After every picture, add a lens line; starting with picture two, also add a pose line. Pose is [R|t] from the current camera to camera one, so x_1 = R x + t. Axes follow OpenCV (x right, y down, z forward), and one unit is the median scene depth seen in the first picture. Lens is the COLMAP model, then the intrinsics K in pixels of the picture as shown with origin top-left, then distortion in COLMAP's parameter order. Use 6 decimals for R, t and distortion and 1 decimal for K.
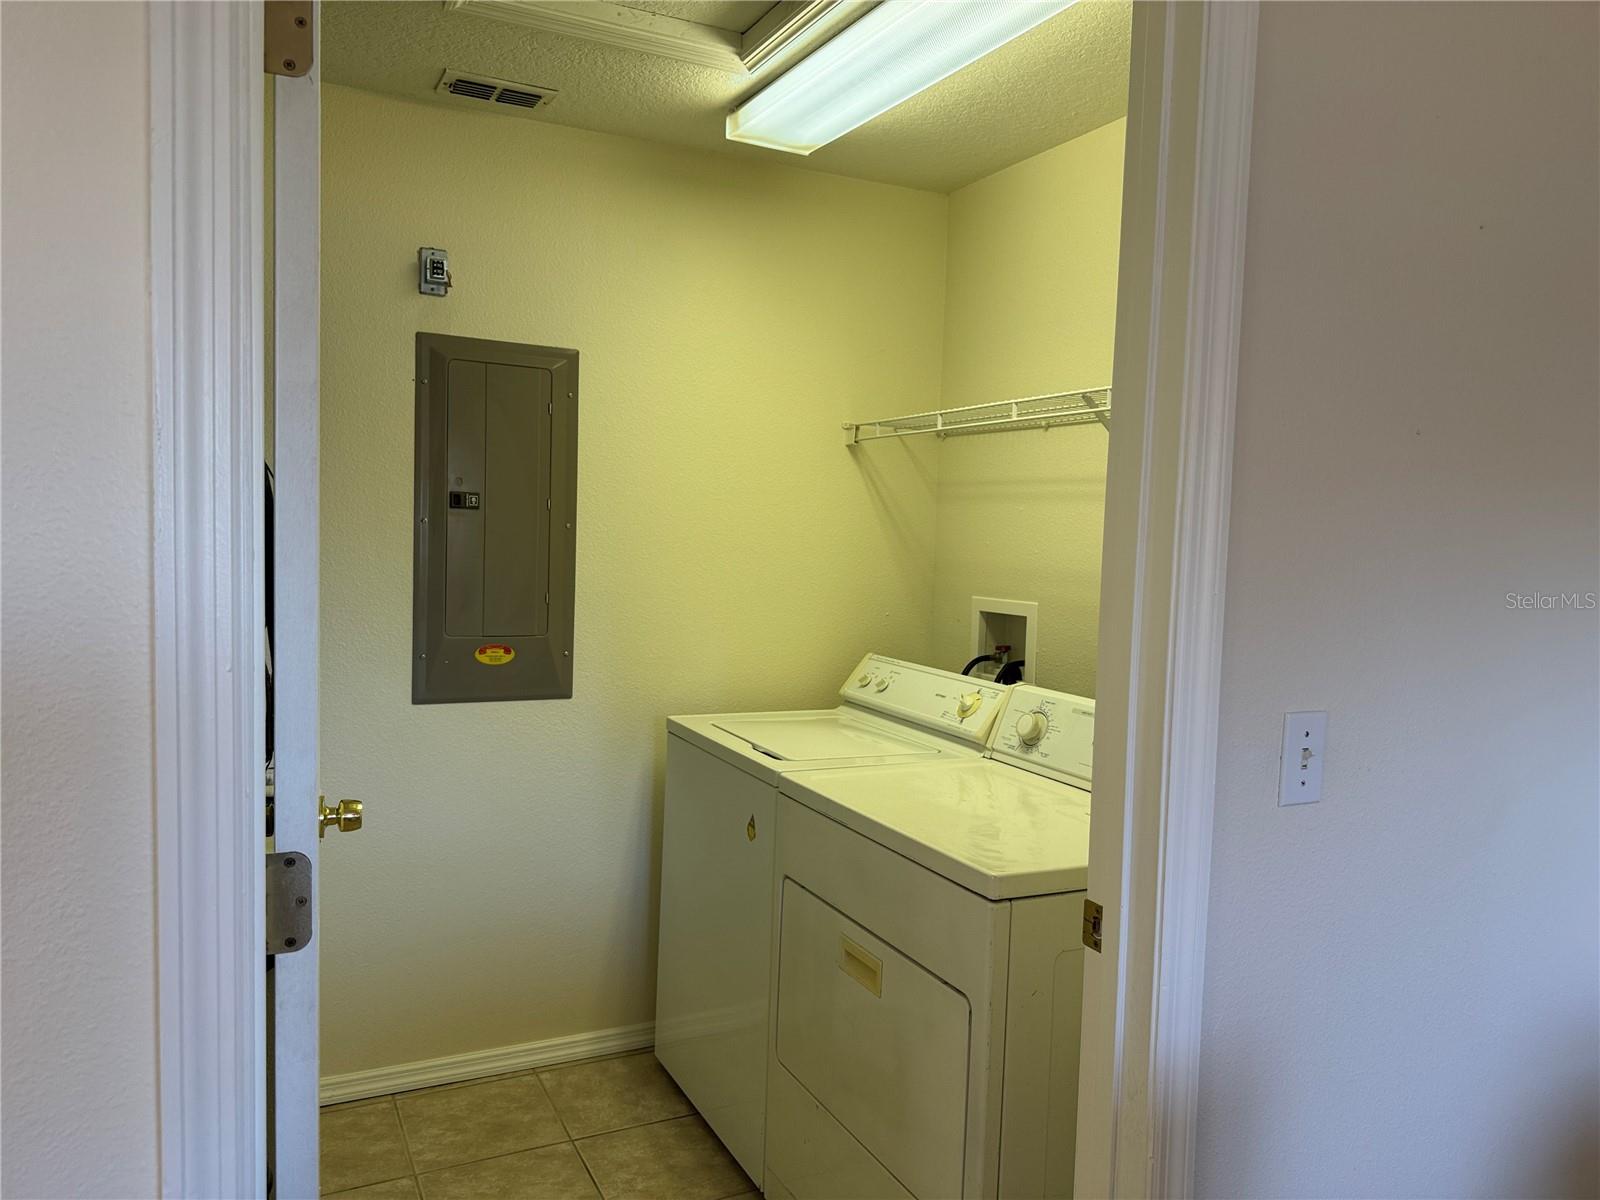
lens RADIAL K [[1118.5, 0, 806.4], [0, 1118.5, 601.3], [0, 0, 1]] dist [0.085813, -0.125309]
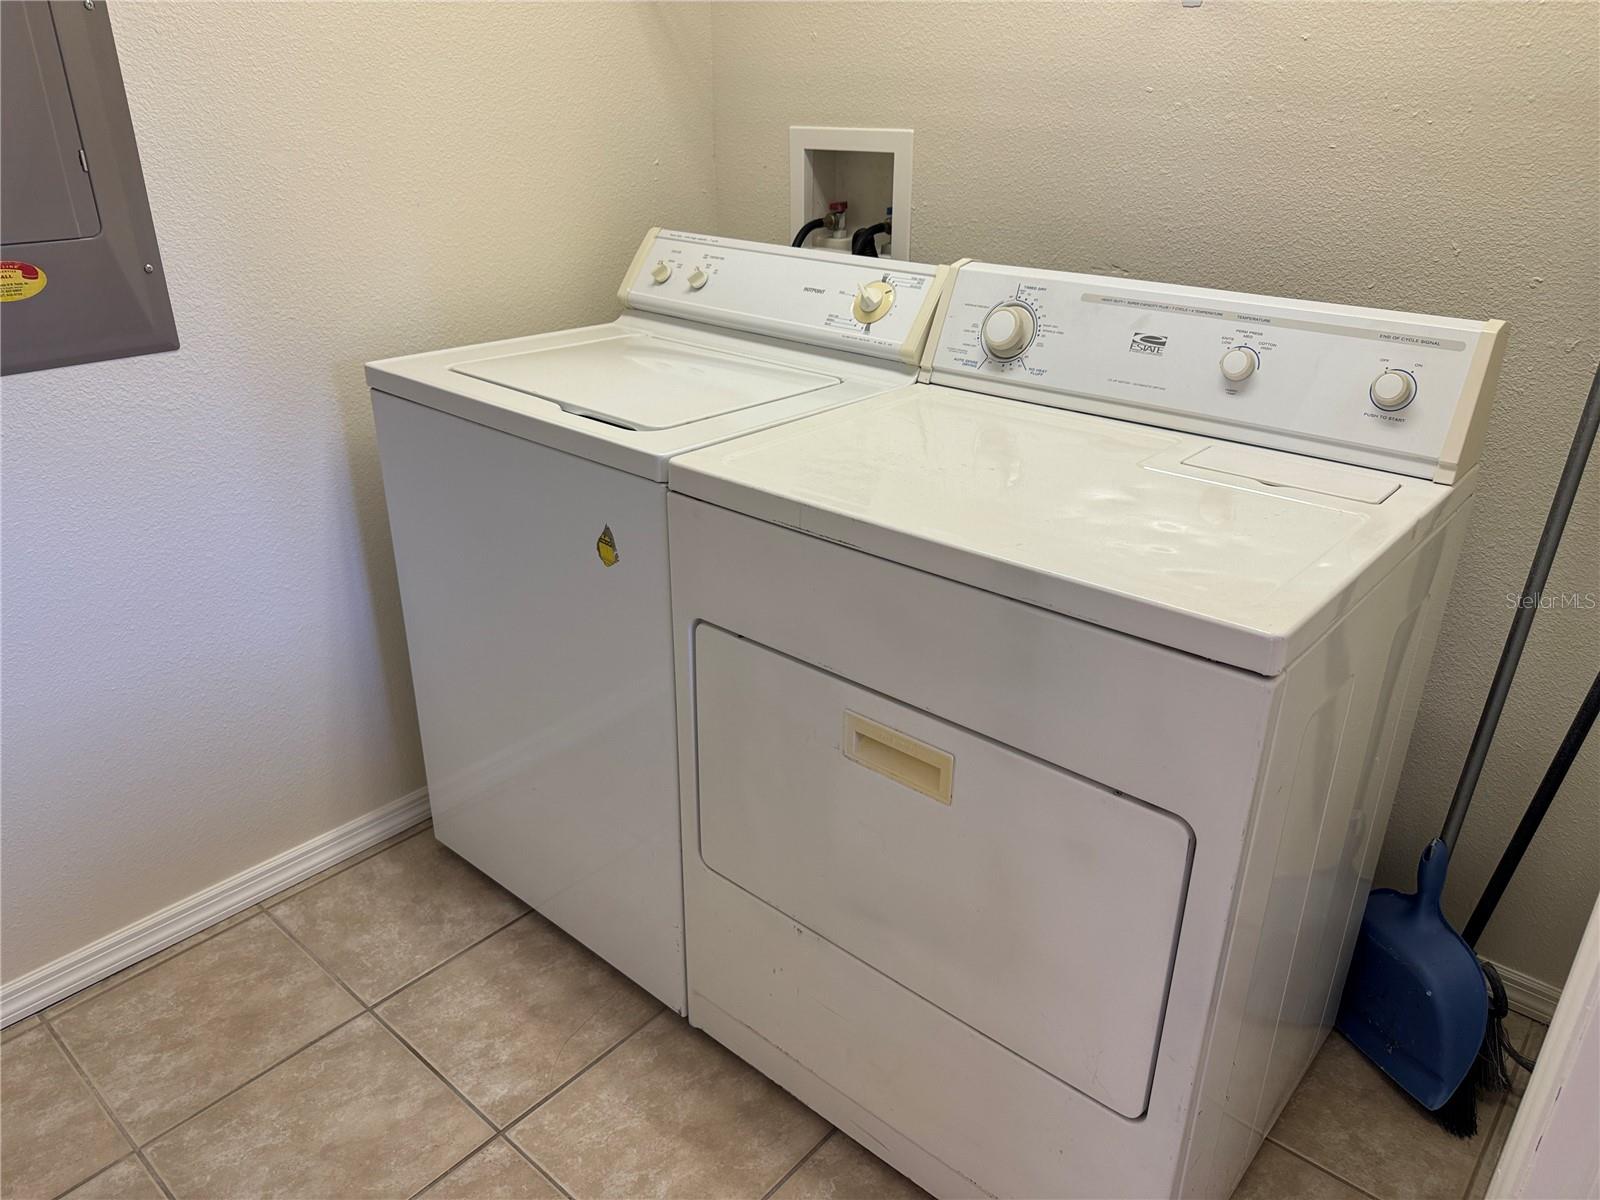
lens RADIAL K [[1143.8, 0, 777.1], [0, 1143.8, 595.2], [0, 0, 1]] dist [0.078660, -0.072081]
pose [[0.934404, -0.175814, 0.309803, -0.145075], [0.053015, 0.928663, 0.367118, 0.002037], [-0.352247, -0.326612, 0.877067, 0.370542]]
